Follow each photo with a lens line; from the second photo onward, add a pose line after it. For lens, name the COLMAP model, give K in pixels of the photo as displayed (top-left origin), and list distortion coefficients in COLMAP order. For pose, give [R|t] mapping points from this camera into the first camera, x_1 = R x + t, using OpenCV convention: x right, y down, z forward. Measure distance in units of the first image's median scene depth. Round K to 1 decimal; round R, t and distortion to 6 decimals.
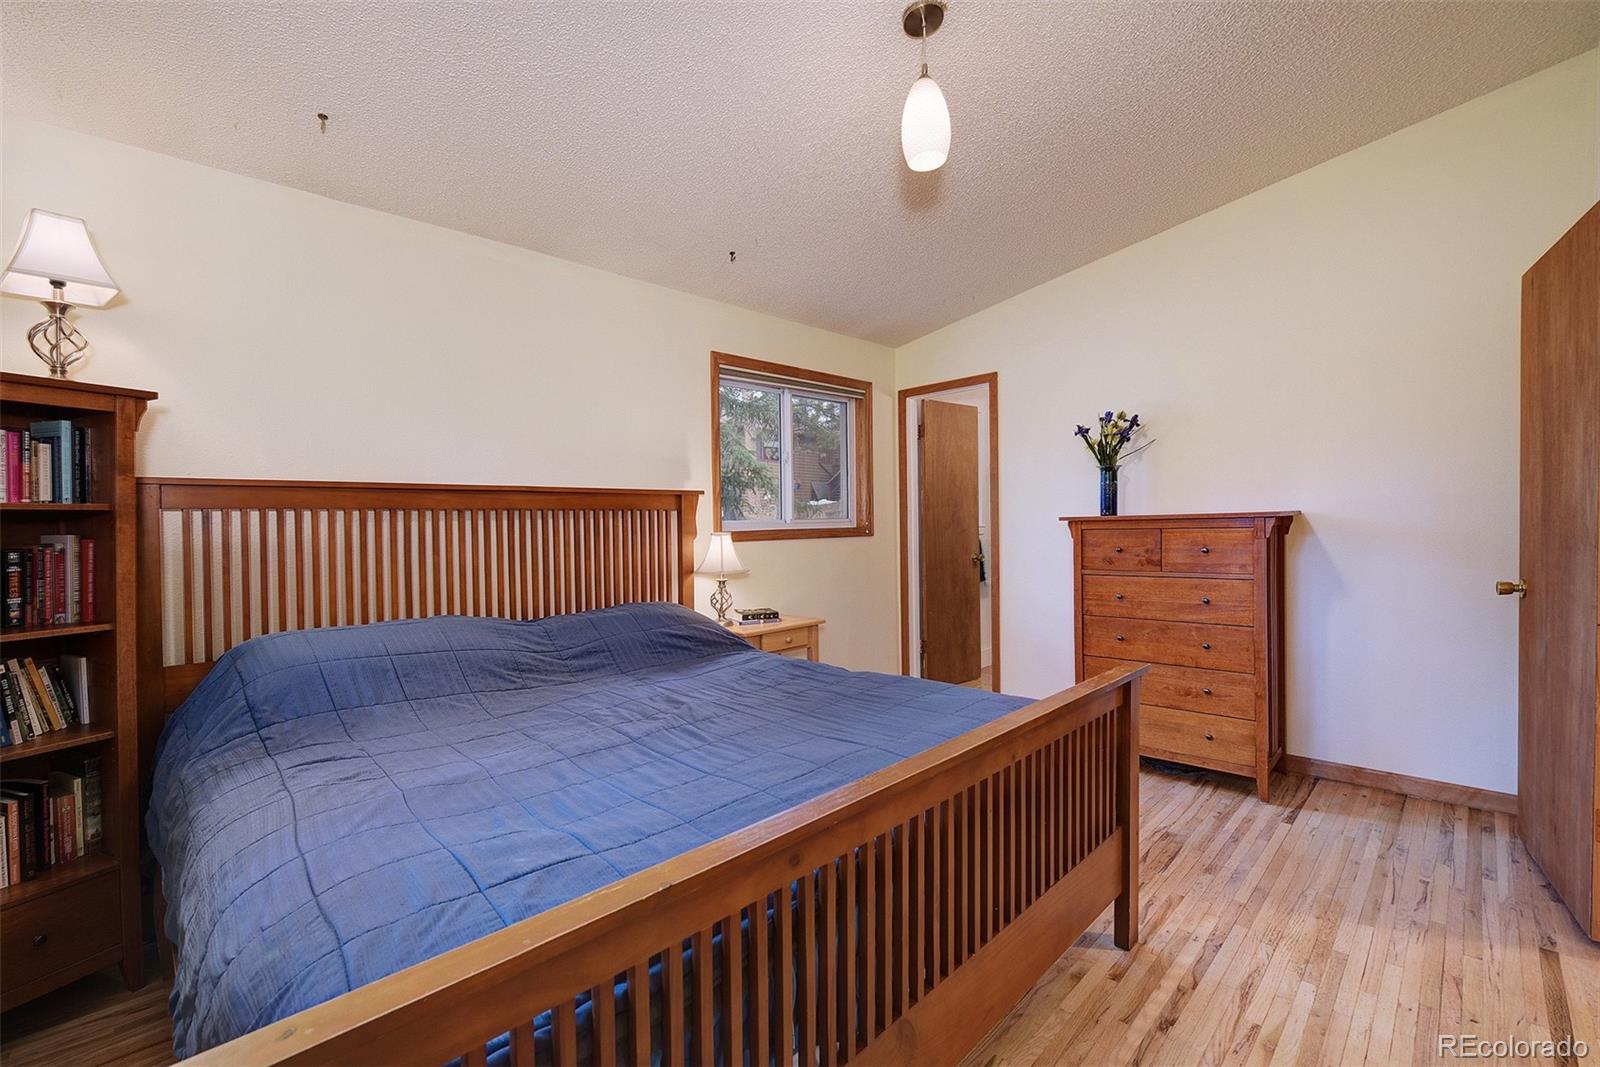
lens RADIAL K [[719.6, 0, 803.8], [0, 719.6, 519.5], [0, 0, 1]] dist [-0.014116, -0.000181]
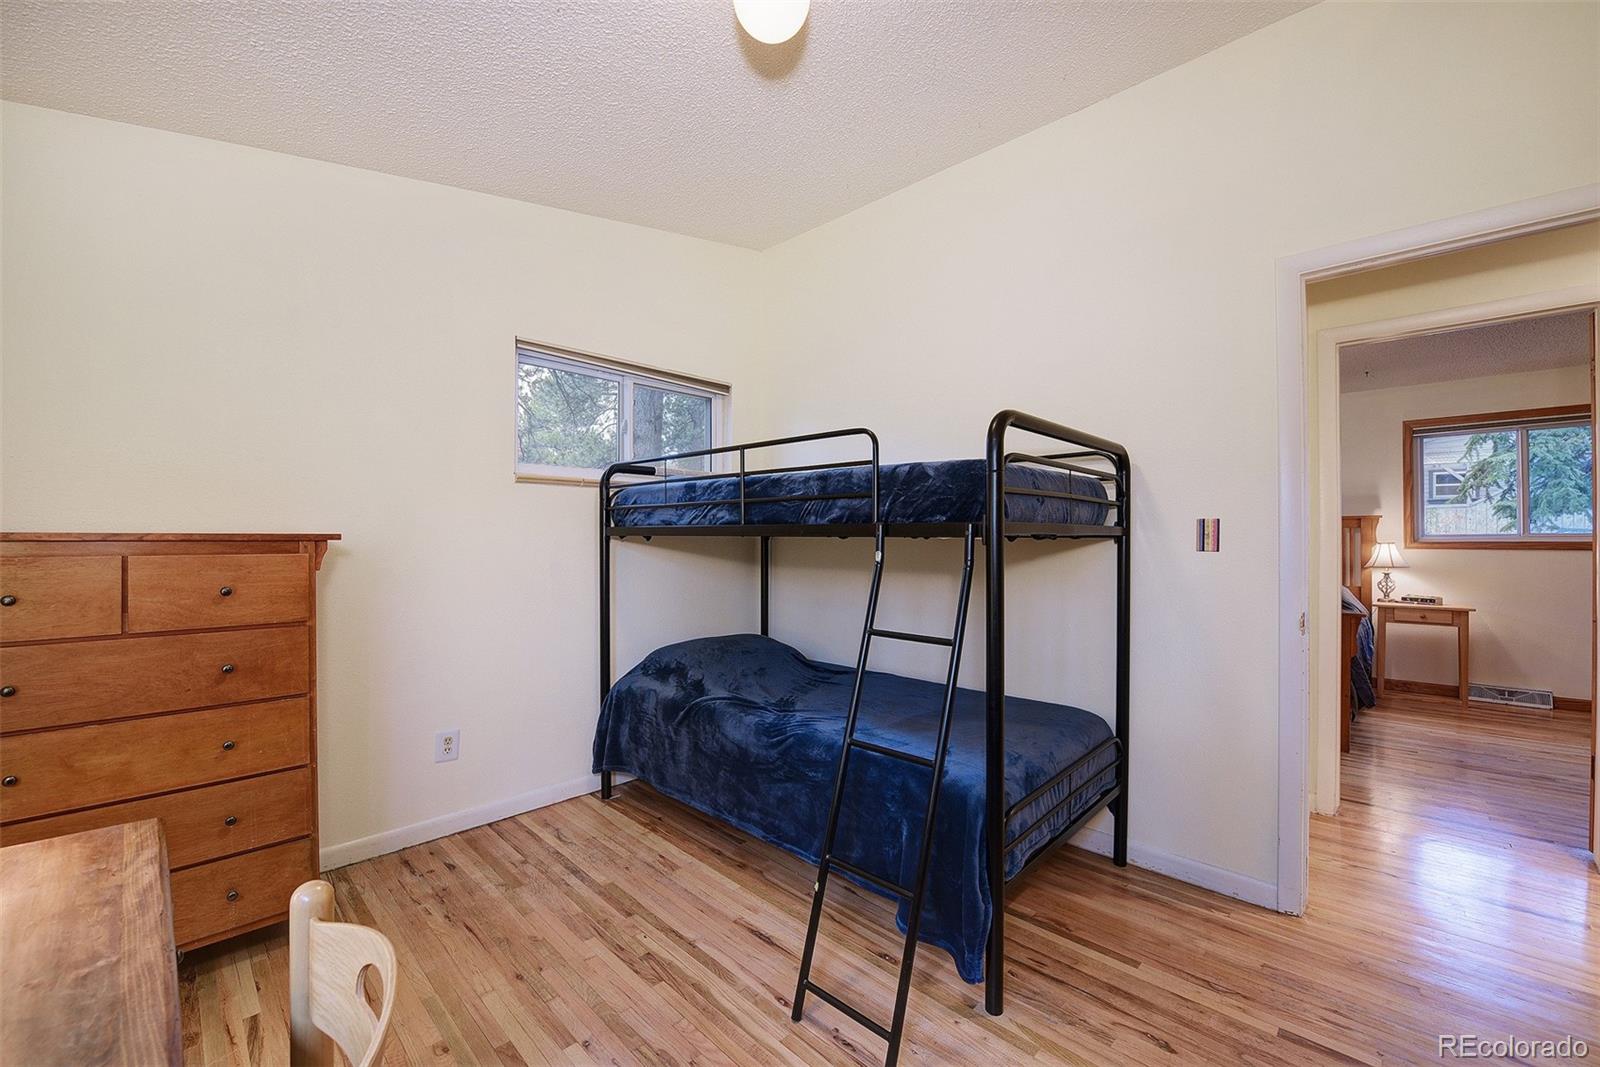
lens RADIAL K [[641.8, 0, 781.5], [0, 641.8, 545.0], [0, 0, 1]] dist [-0.021392, -0.000661]
pose [[-0.041073, 0.006243, -0.999137, 1.332189], [-0.010440, 0.999923, 0.006677, 0.029775], [0.999102, 0.010705, -0.041004, -0.251147]]
